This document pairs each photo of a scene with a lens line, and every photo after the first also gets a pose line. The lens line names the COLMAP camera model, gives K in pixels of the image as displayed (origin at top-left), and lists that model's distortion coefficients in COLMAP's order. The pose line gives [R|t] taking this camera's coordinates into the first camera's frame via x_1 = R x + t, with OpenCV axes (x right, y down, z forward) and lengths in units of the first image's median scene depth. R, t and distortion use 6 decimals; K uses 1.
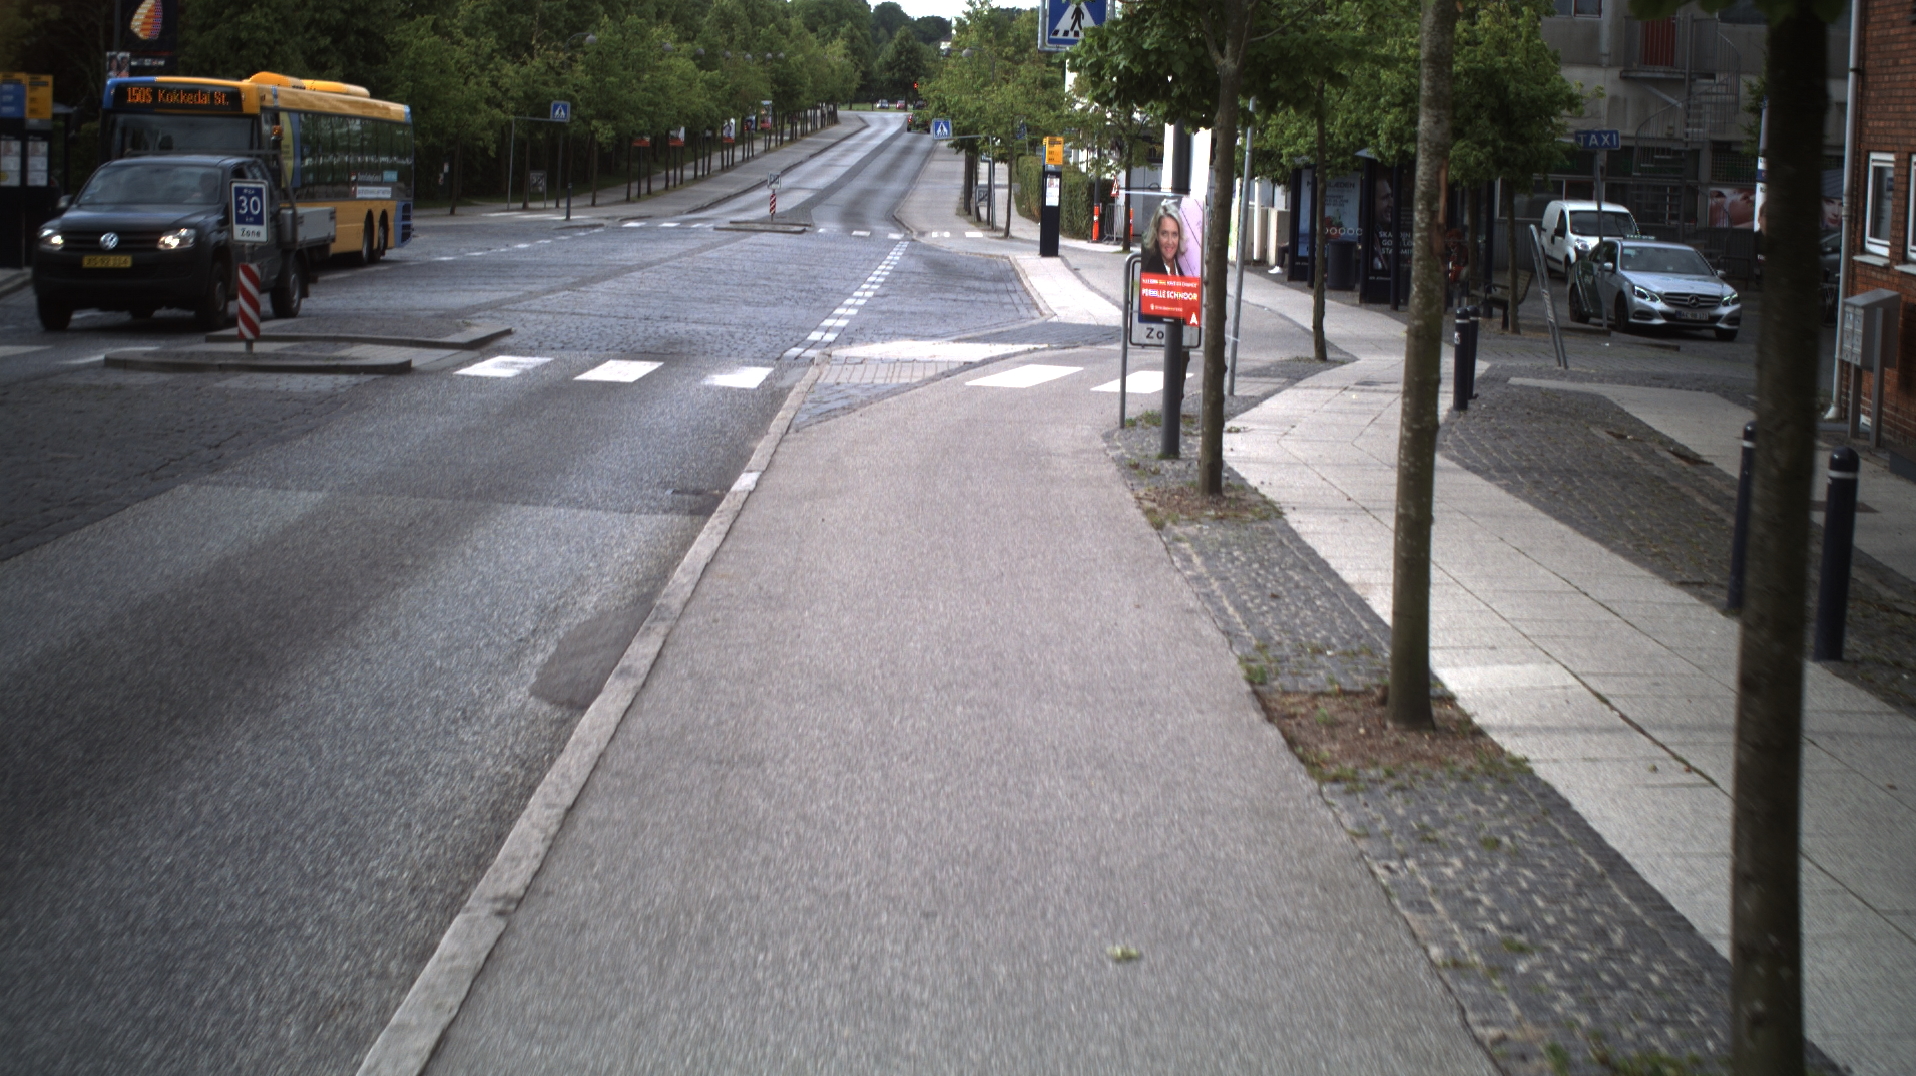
lens RADIAL K [[3290.8, 0, 966.8], [0, 3290.8, 529.9], [0, 0, 1]] dist [-0.256158, 0.000000]
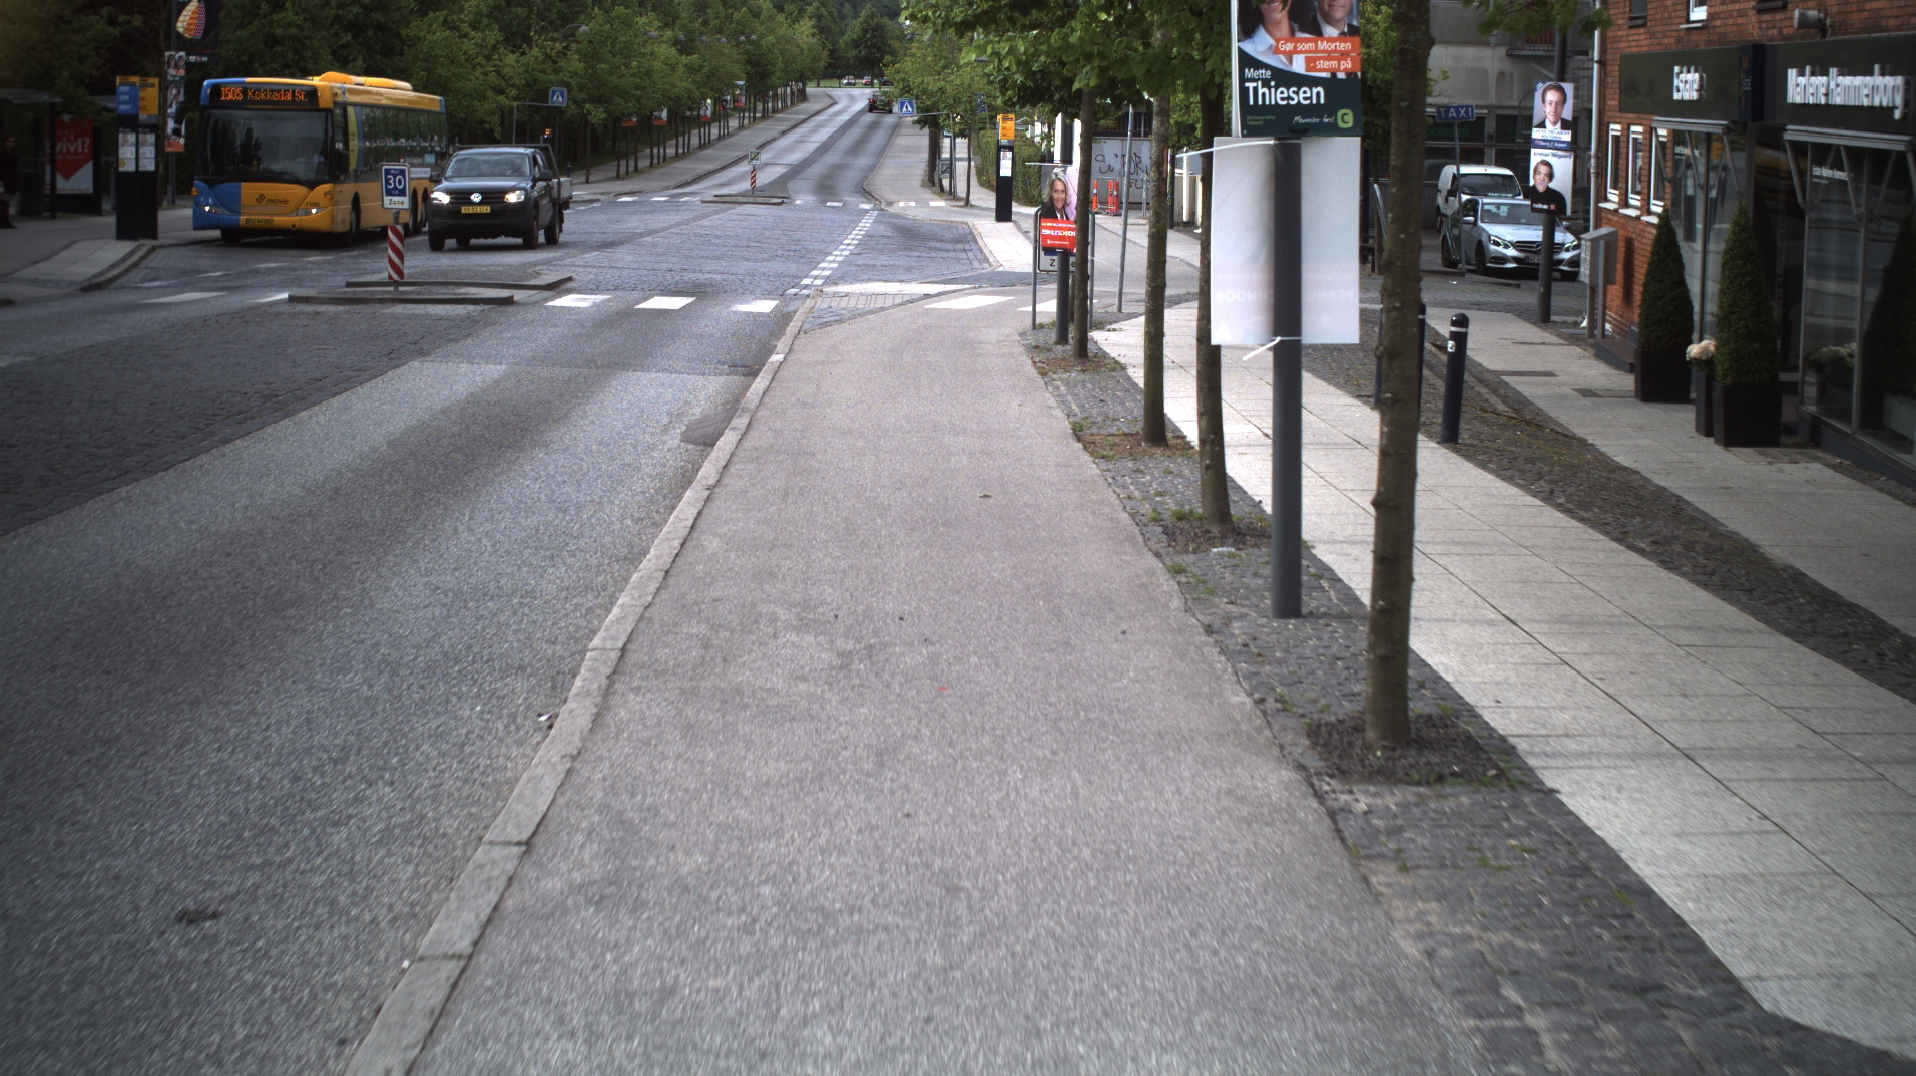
lens RADIAL K [[3290.8, 0, 957.8], [0, 3290.8, 540.7], [0, 0, 1]] dist [-0.256158, 0.000000]
pose [[0.999876, -0.014711, 0.005623, 0.002743], [0.014646, 0.999826, 0.011527, 0.022772], [-0.005792, -0.011444, 0.999918, -0.220991]]
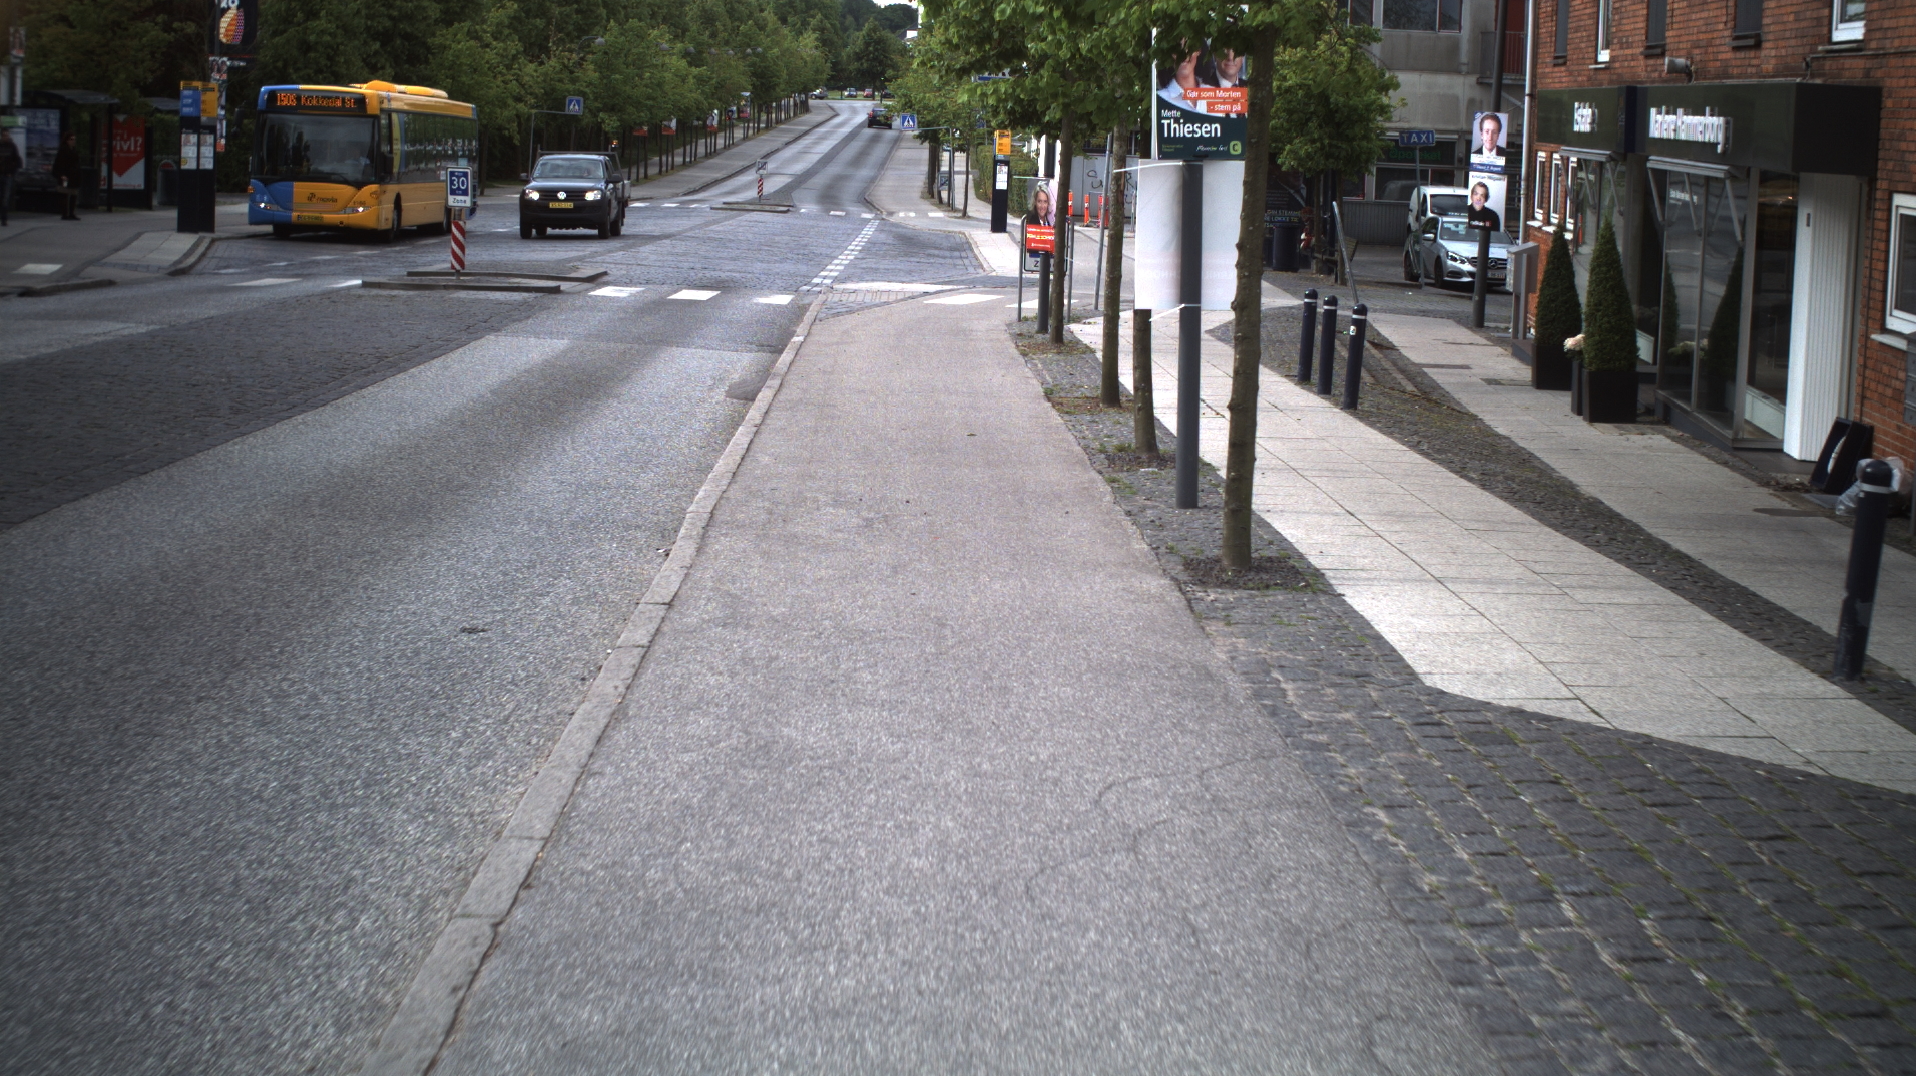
lens RADIAL K [[3290.8, 0, 951.8], [0, 3290.8, 548.5], [0, 0, 1]] dist [-0.256158, 0.000000]
pose [[0.999975, 0.003351, 0.006228, 0.002203], [-0.003412, 0.999945, 0.009897, 0.034466], [-0.006195, -0.009918, 0.999932, -0.331763]]
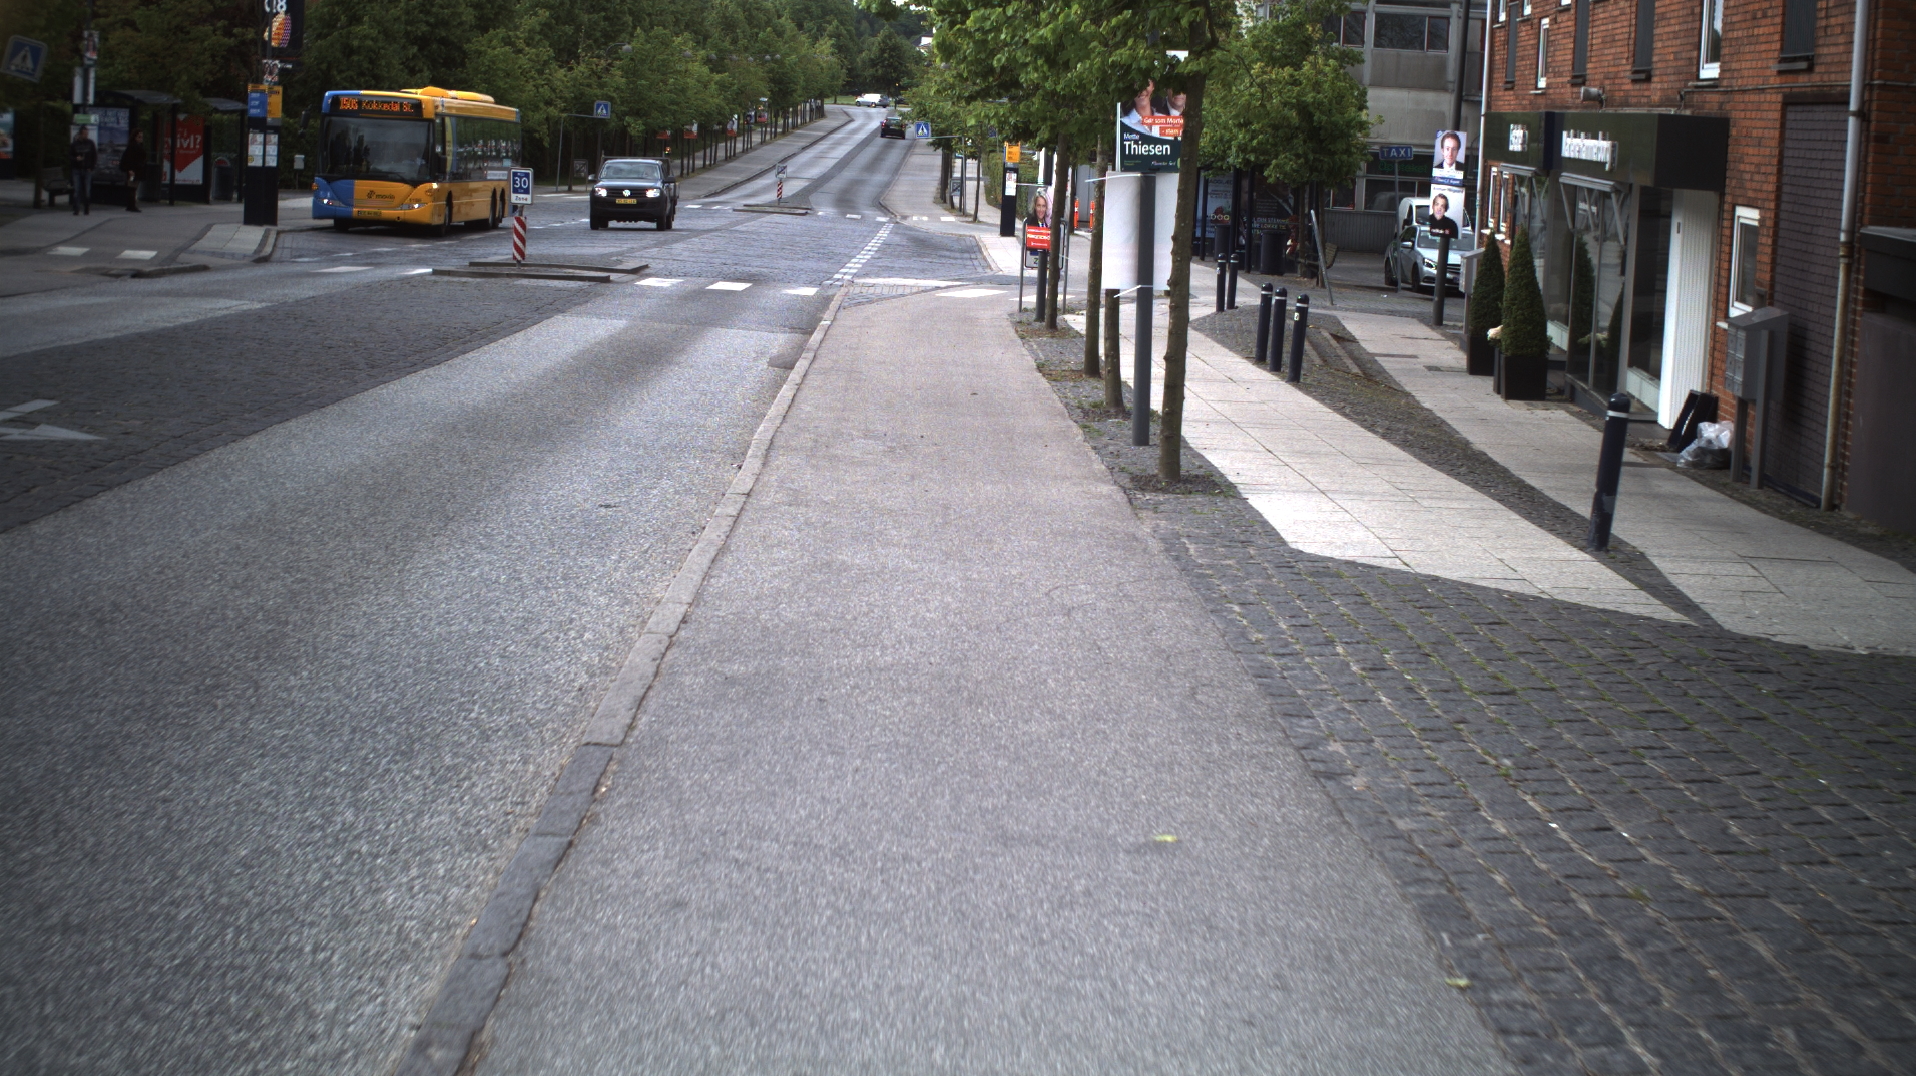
lens RADIAL K [[3290.8, 0, 955.1], [0, 3290.8, 556.1], [0, 0, 1]] dist [-0.256158, 0.000000]
pose [[0.999849, 0.016674, 0.004889, 0.002267], [-0.016724, 0.999806, 0.010399, 0.045839], [-0.004714, -0.010479, 0.999934, -0.442437]]
